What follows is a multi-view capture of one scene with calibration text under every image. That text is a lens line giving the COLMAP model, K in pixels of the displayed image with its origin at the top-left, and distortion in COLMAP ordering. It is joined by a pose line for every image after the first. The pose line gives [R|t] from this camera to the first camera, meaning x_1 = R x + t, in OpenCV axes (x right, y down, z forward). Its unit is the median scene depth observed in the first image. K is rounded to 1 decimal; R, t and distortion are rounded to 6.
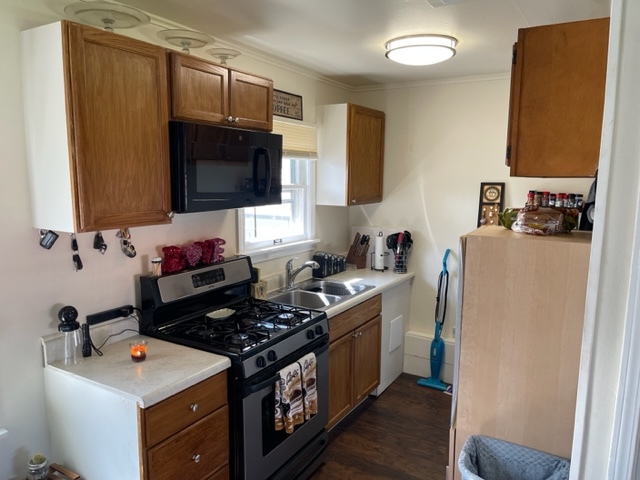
lens RADIAL K [[489.2, 0, 320.1], [0, 489.2, 242.5], [0, 0, 1]] dist [0.034032, -0.050281]
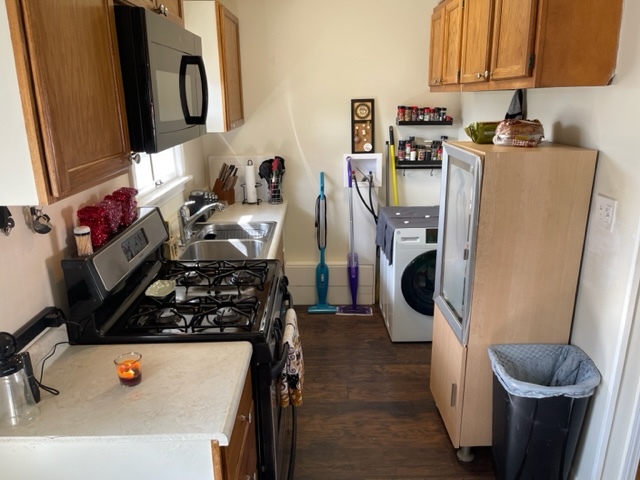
lens RADIAL K [[489.2, 0, 321.4], [0, 489.2, 241.5], [0, 0, 1]] dist [0.034032, -0.050281]
pose [[0.845555, -0.172676, 0.505192, -0.278201], [0.094447, 0.979707, 0.176789, -0.025698], [-0.525467, -0.101771, 0.844705, 0.195125]]
